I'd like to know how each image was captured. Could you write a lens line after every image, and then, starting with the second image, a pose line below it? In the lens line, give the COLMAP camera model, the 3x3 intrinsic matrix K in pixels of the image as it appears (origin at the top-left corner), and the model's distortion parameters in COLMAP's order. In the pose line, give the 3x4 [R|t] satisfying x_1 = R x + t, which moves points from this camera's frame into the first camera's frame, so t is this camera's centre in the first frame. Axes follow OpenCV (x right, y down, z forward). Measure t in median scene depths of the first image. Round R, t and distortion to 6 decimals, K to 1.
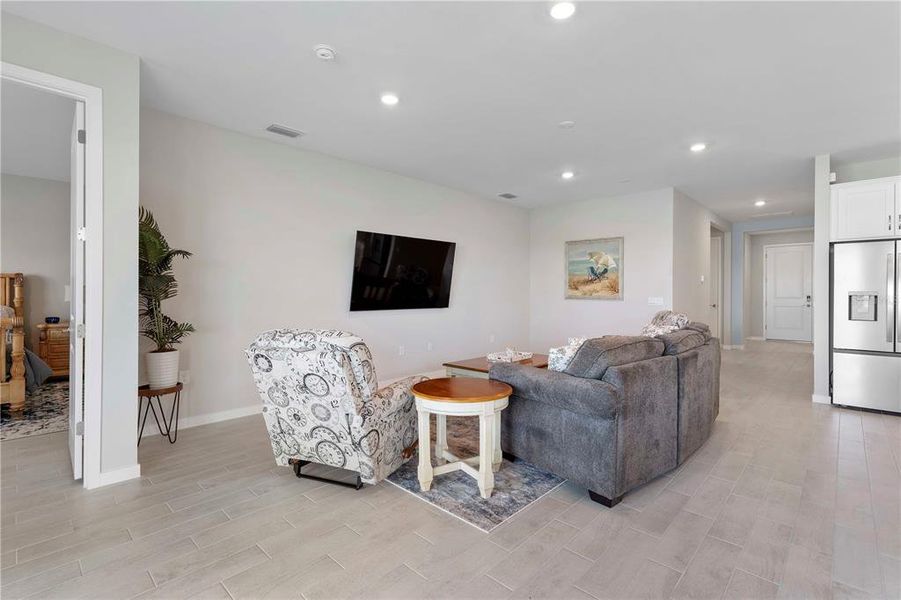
lens RADIAL K [[414.8, 0, 451.2], [0, 414.8, 292.9], [0, 0, 1]] dist [-0.006939, 0.002063]
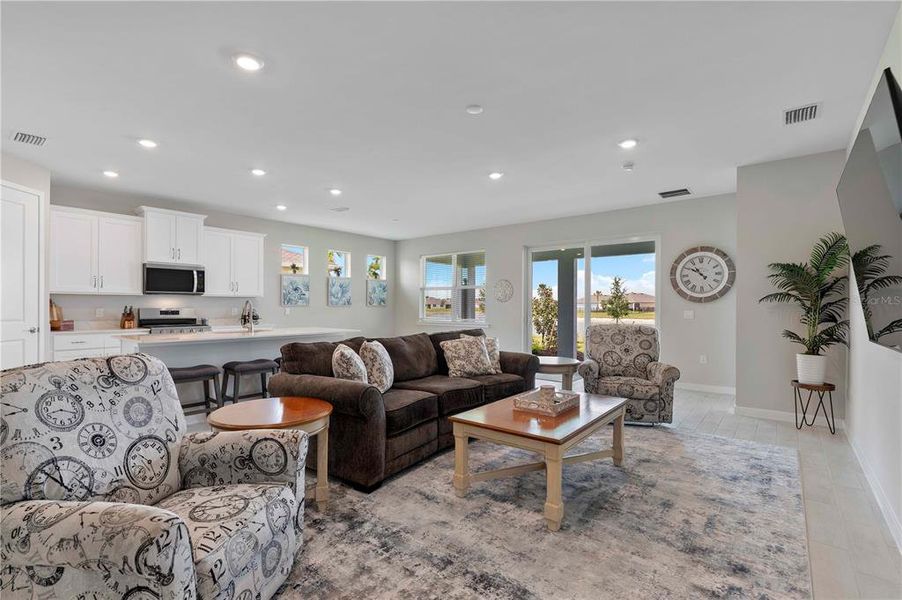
lens RADIAL K [[415.2, 0, 451.9], [0, 415.2, 304.3], [0, 0, 1]] dist [-0.006939, 0.002063]
pose [[-0.996880, -0.004307, -0.078809, 0.434196], [-0.003979, 0.999983, -0.004319, 0.005055], [0.078826, -0.003992, -0.996880, 2.063158]]
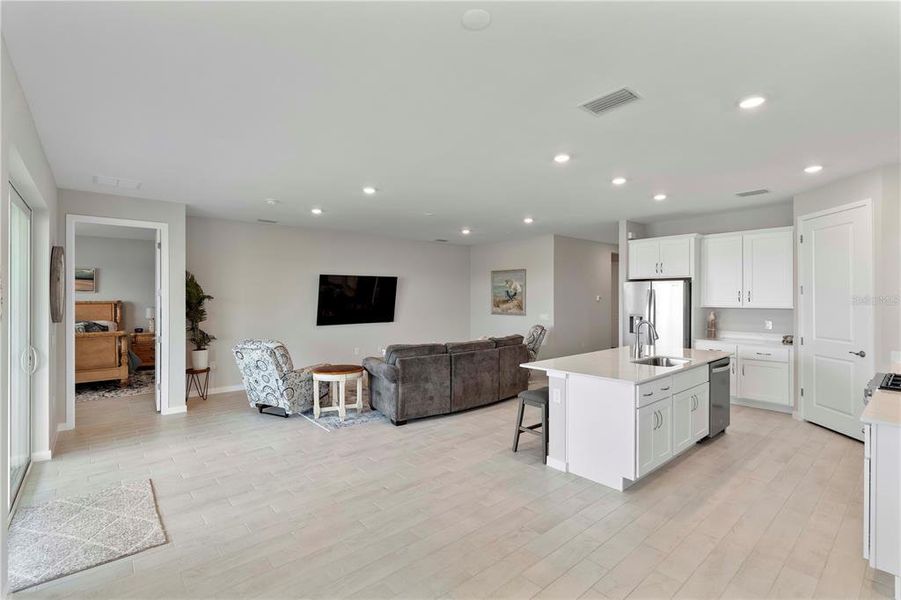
lens RADIAL K [[414.8, 0, 454.6], [0, 414.8, 296.3], [0, 0, 1]] dist [-0.006939, 0.002063]
pose [[0.995429, -0.005746, -0.095334, 0.595436], [0.005670, 0.999983, -0.001072, -0.087475], [0.095338, 0.000527, 0.995445, -0.708905]]
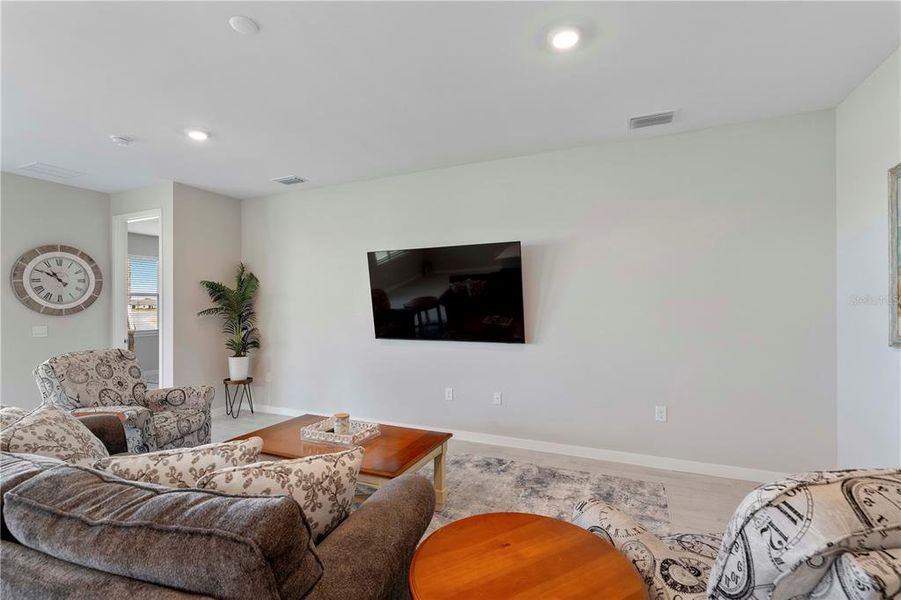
lens RADIAL K [[414.8, 0, 447.1], [0, 414.8, 305.9], [0, 0, 1]] dist [-0.006939, 0.002063]
pose [[0.332776, -0.004103, -0.942997, 0.976656], [0.004316, 0.999987, -0.002827, -0.036057], [0.942996, -0.003129, 0.332789, 1.184895]]
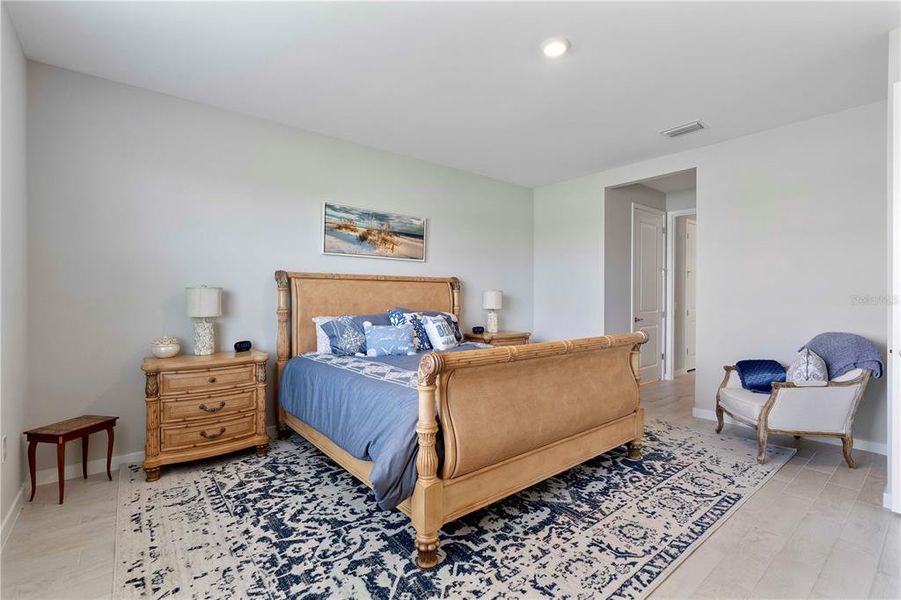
lens RADIAL K [[414.8, 0, 455.8], [0, 414.8, 300.5], [0, 0, 1]] dist [-0.006939, 0.002063]
pose [[0.993398, 0.001065, -0.114715, -1.490633], [-0.000444, 0.999985, 0.005436, -0.004897], [0.114719, -0.005349, 0.993384, 0.183216]]
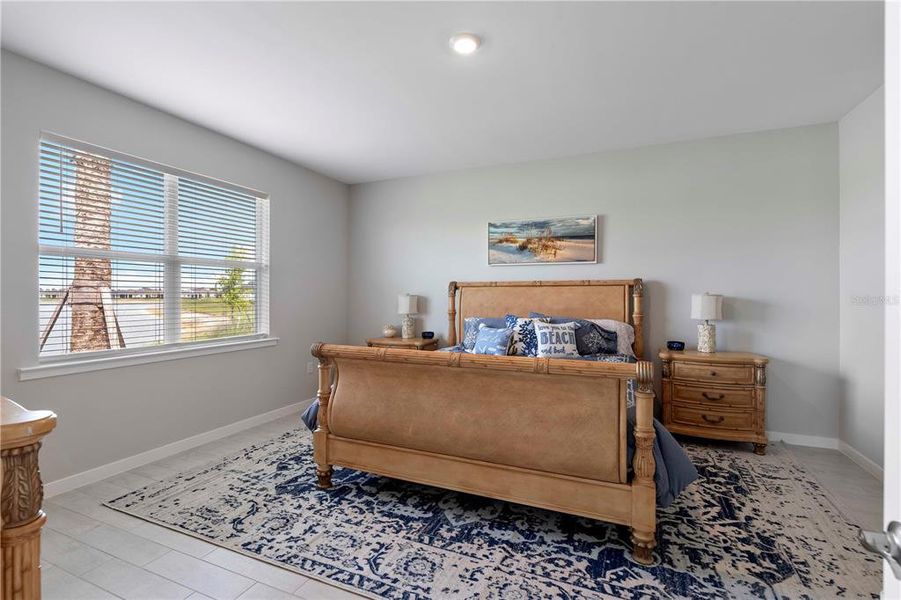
lens RADIAL K [[414.8, 0, 443.8], [0, 414.8, 295.8], [0, 0, 1]] dist [-0.006939, 0.002063]
pose [[0.333181, -0.001107, -0.942862, -0.740859], [-0.002187, 0.999996, -0.001946, -0.023678], [0.942860, 0.002711, 0.333177, 0.677882]]
